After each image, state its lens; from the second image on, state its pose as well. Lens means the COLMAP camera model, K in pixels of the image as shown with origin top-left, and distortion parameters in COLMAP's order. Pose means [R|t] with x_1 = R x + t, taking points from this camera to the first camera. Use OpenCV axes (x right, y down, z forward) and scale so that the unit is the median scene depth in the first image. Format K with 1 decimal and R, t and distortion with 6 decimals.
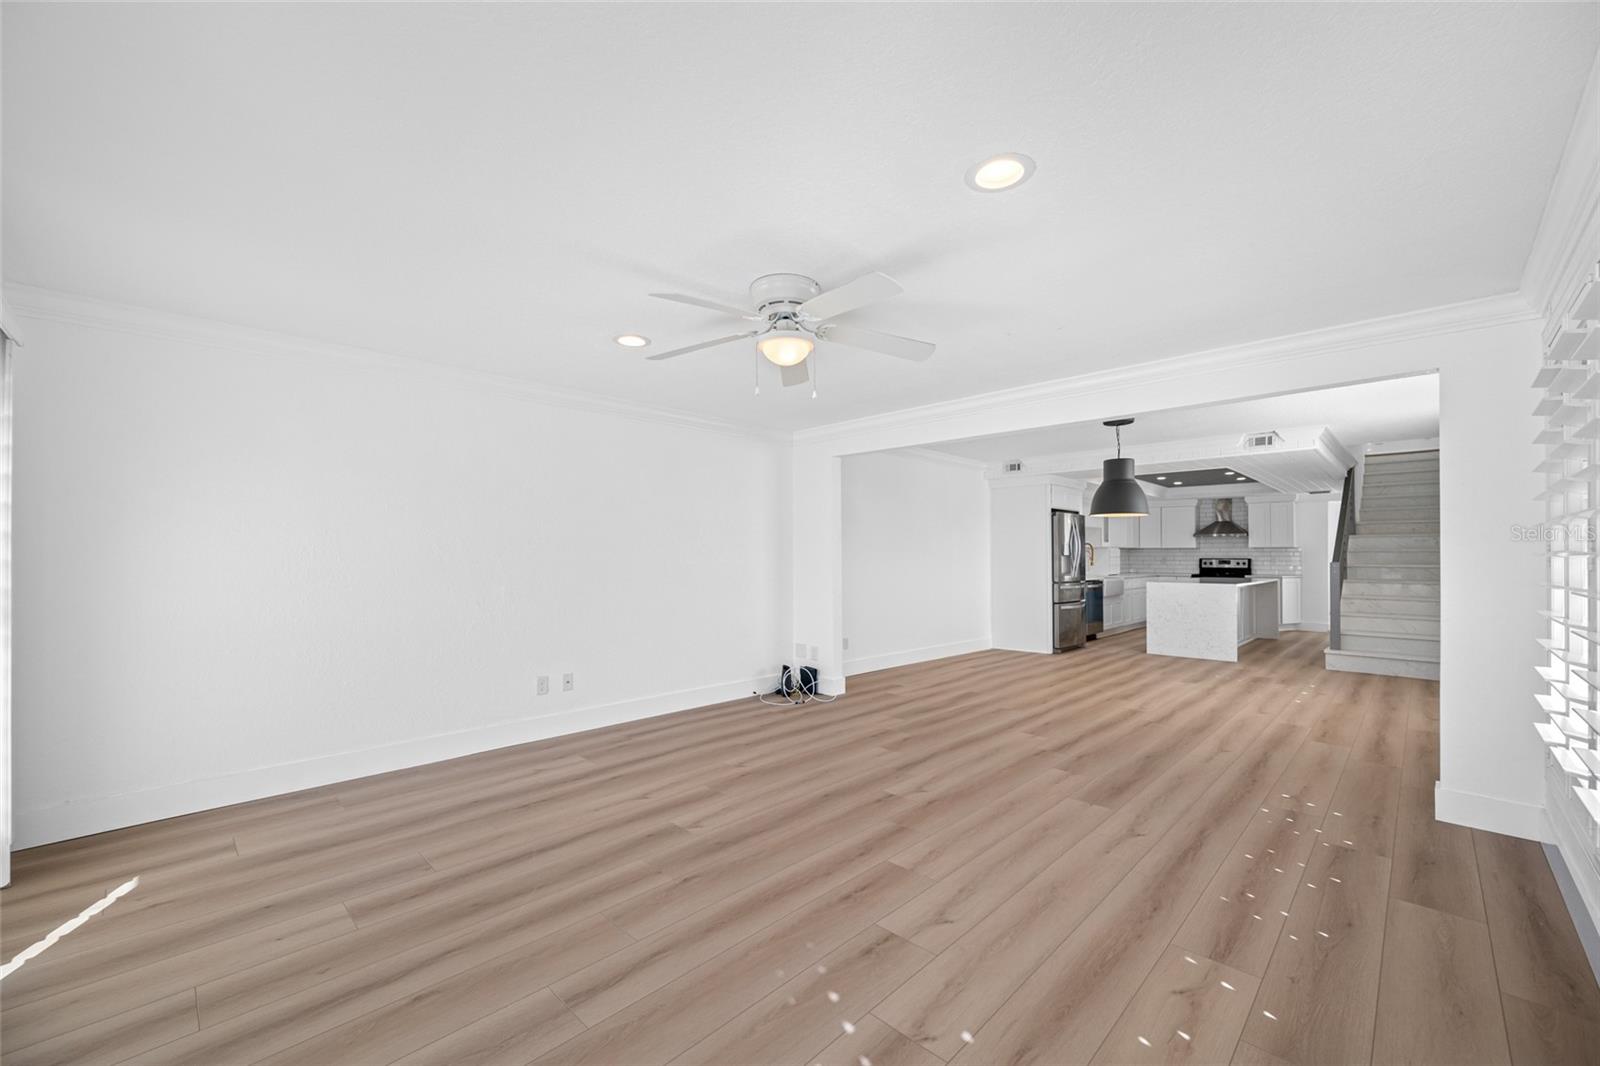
lens RADIAL K [[638.2, 0, 777.0], [0, 638.2, 557.2], [0, 0, 1]] dist [0.008184, -0.001776]
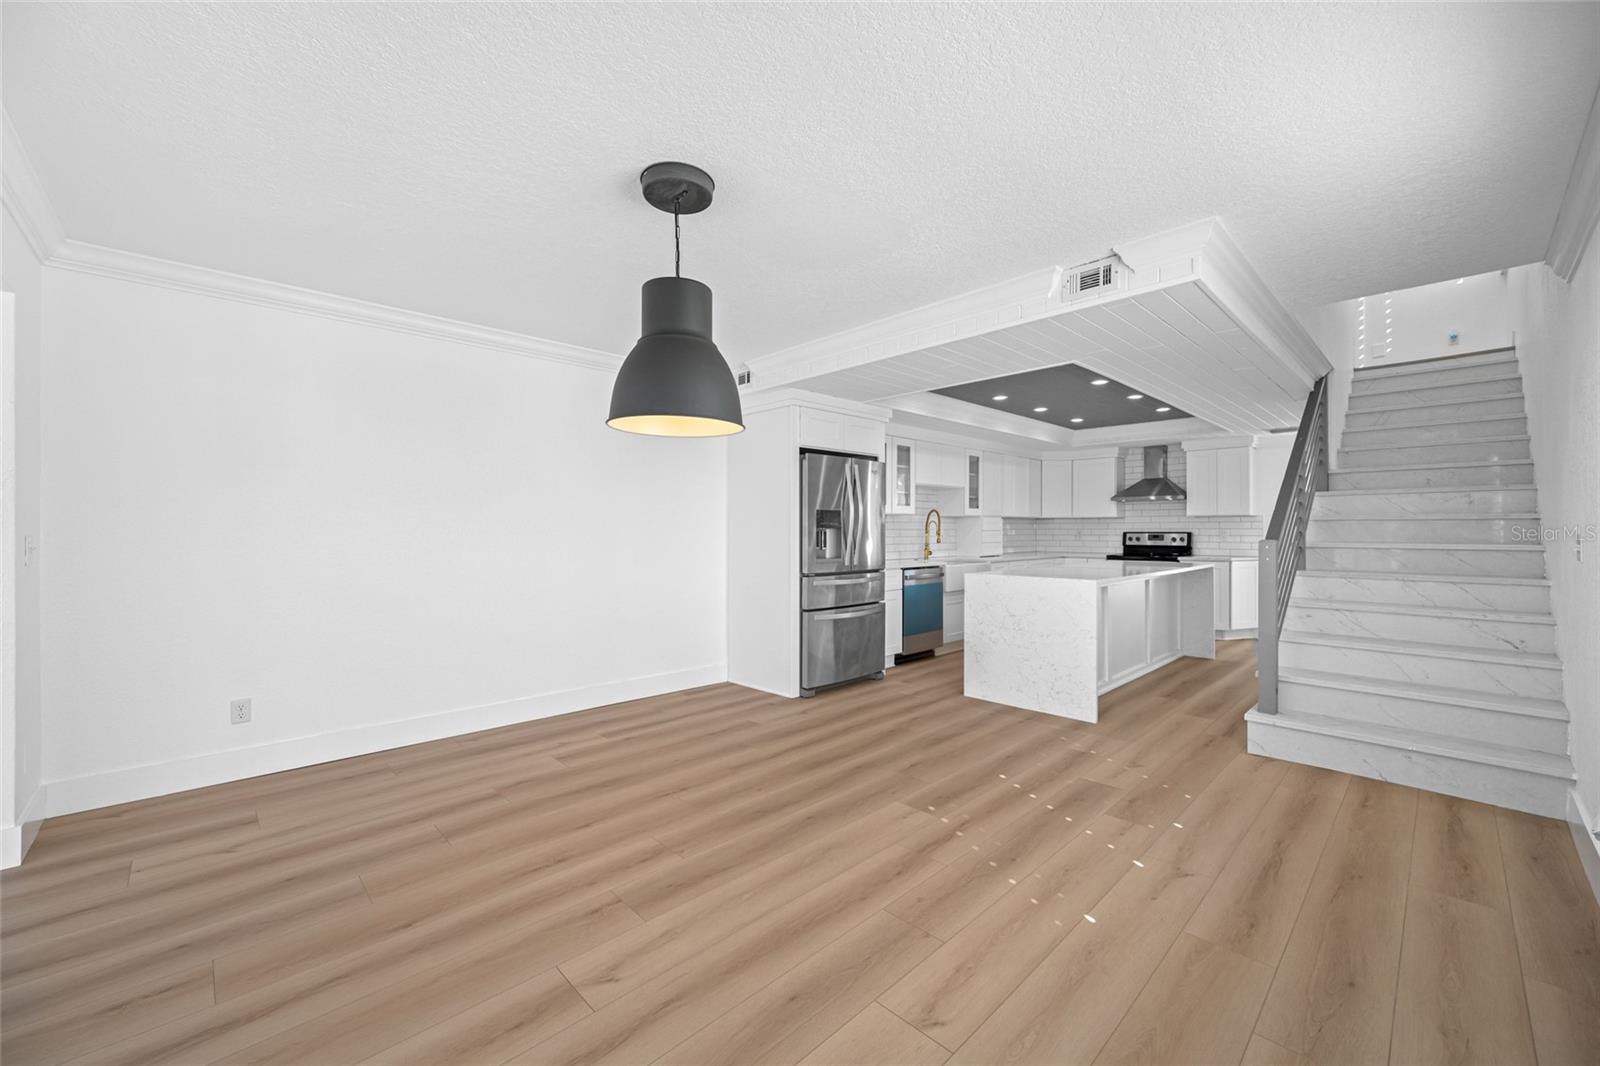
lens RADIAL K [[638.2, 0, 791.3], [0, 638.2, 533.2], [0, 0, 1]] dist [0.008184, -0.001776]
pose [[0.999960, -0.001741, -0.008815, 0.319494], [0.001764, 0.999995, 0.002678, 0.000647], [0.008810, -0.002693, 0.999958, 0.315048]]
